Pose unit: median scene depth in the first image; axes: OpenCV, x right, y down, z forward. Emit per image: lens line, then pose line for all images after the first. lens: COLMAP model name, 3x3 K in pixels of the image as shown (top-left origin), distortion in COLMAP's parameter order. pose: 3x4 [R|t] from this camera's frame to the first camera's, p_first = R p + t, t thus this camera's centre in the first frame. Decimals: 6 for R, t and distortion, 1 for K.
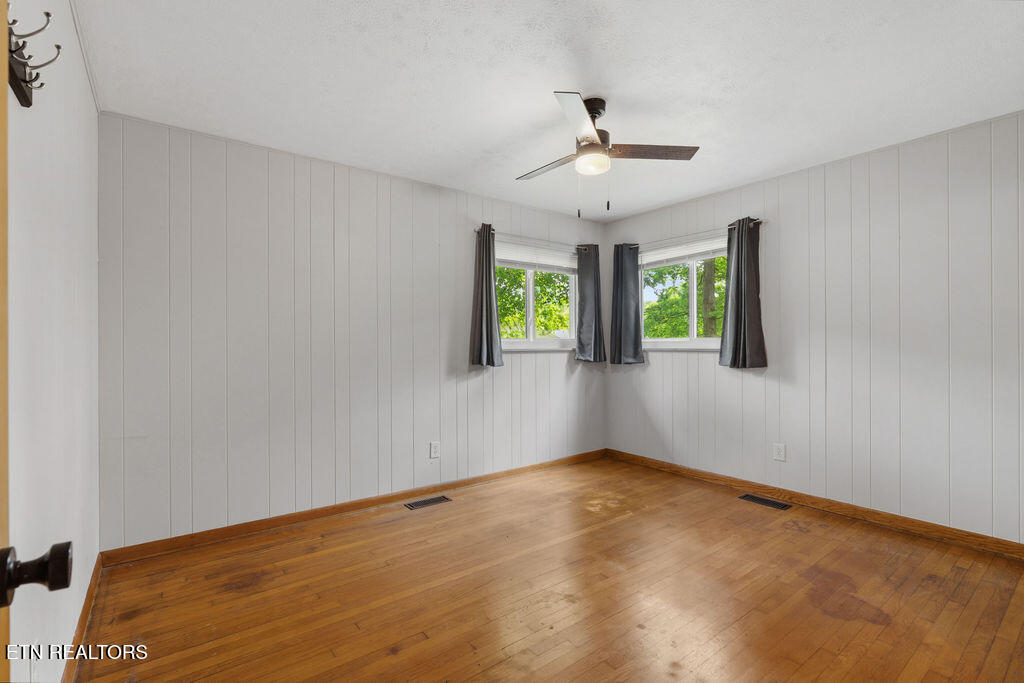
lens RADIAL K [[467.0, 0, 506.7], [0, 467.0, 346.0], [0, 0, 1]] dist [-0.000551, 0.000619]
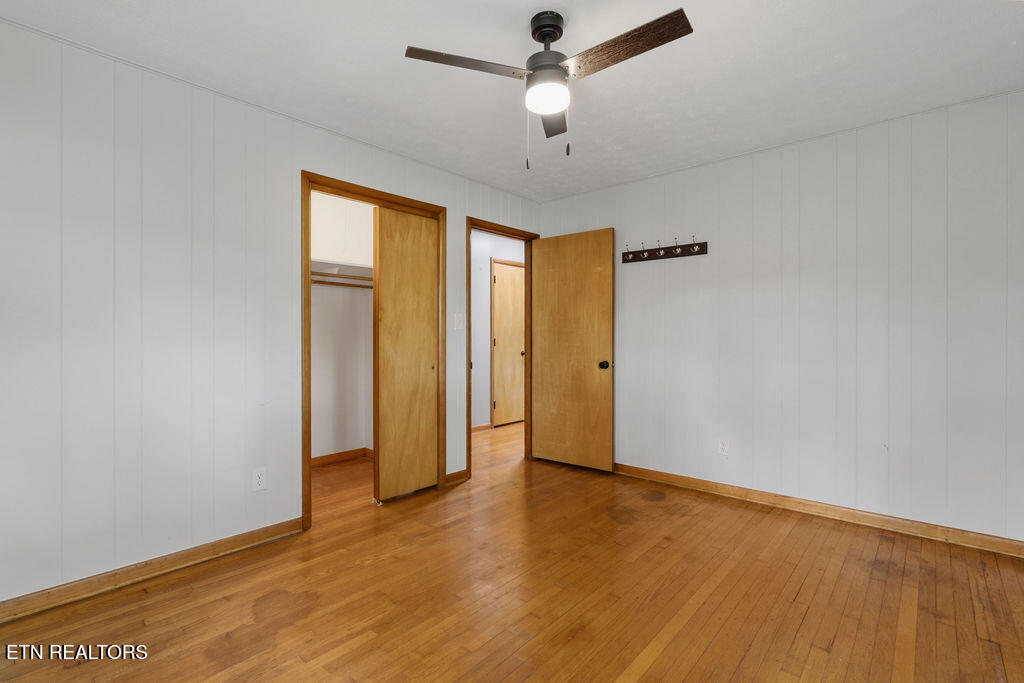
lens RADIAL K [[467.0, 0, 506.7], [0, 467.0, 346.0], [0, 0, 1]] dist [-0.000551, 0.000619]
pose [[-0.982764, 0.004214, -0.184815, 0.404691], [0.001324, 0.999875, 0.015758, 0.013772], [0.184858, 0.015242, -0.982647, 1.775044]]
